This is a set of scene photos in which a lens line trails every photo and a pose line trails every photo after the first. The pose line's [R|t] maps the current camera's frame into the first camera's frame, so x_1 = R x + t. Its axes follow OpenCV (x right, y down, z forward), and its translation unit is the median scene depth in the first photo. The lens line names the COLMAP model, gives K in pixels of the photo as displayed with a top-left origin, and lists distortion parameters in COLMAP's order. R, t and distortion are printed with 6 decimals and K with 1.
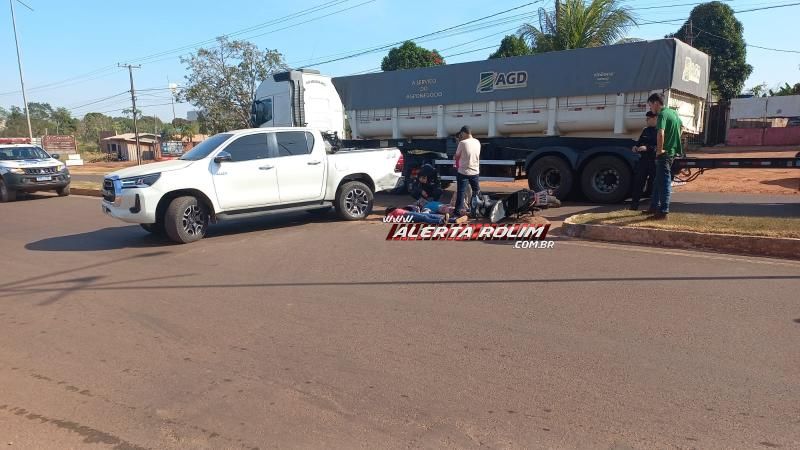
lens RADIAL K [[614.7, 0, 403.3], [0, 614.7, 232.7], [0, 0, 1]] dist [0.068211, -0.040683]
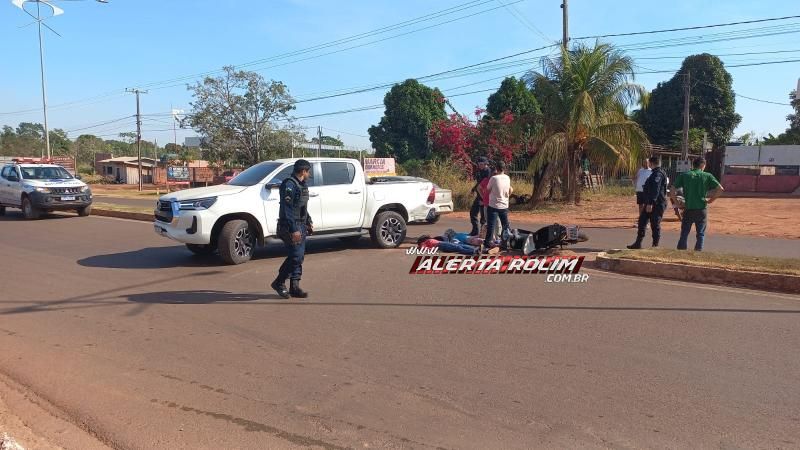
lens RADIAL K [[614.7, 0, 403.9], [0, 614.7, 227.5], [0, 0, 1]] dist [0.068211, -0.040683]
pose [[0.999114, 0.035026, 0.023332, -0.082994], [-0.033537, 0.997551, -0.061380, 0.008633], [-0.025425, 0.060543, 0.997842, -0.048013]]
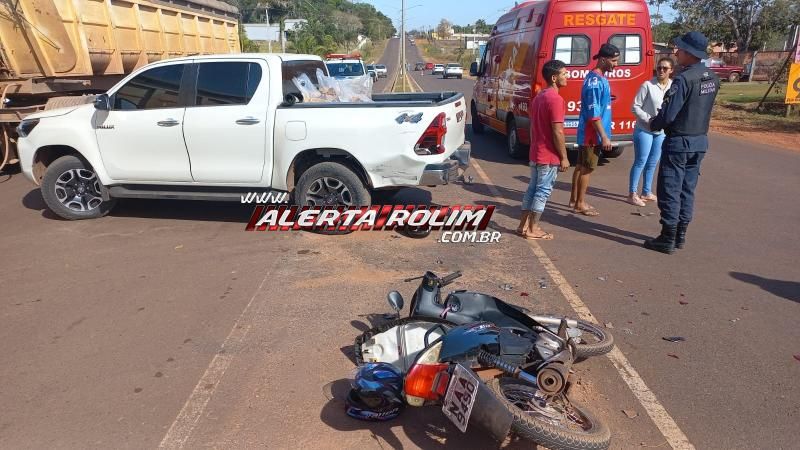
lens RADIAL K [[614.7, 0, 388.8], [0, 614.7, 239.6], [0, 0, 1]] dist [0.068211, -0.040683]
pose [[0.662156, 0.242562, -0.709023, 0.369469], [-0.128528, 0.968904, 0.211437, -0.144995], [0.738262, -0.048875, 0.672741, 0.704942]]
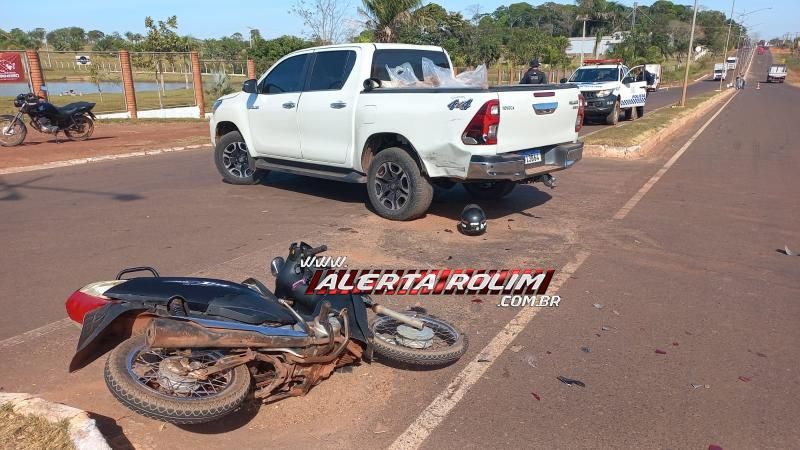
lens RADIAL K [[614.7, 0, 402.1], [0, 614.7, 227.6], [0, 0, 1]] dist [0.068211, -0.040683]
pose [[0.171939, 0.269160, -0.947623, 0.472444], [-0.157682, 0.957066, 0.243232, -0.155326], [0.972406, 0.107602, 0.206998, 0.944219]]
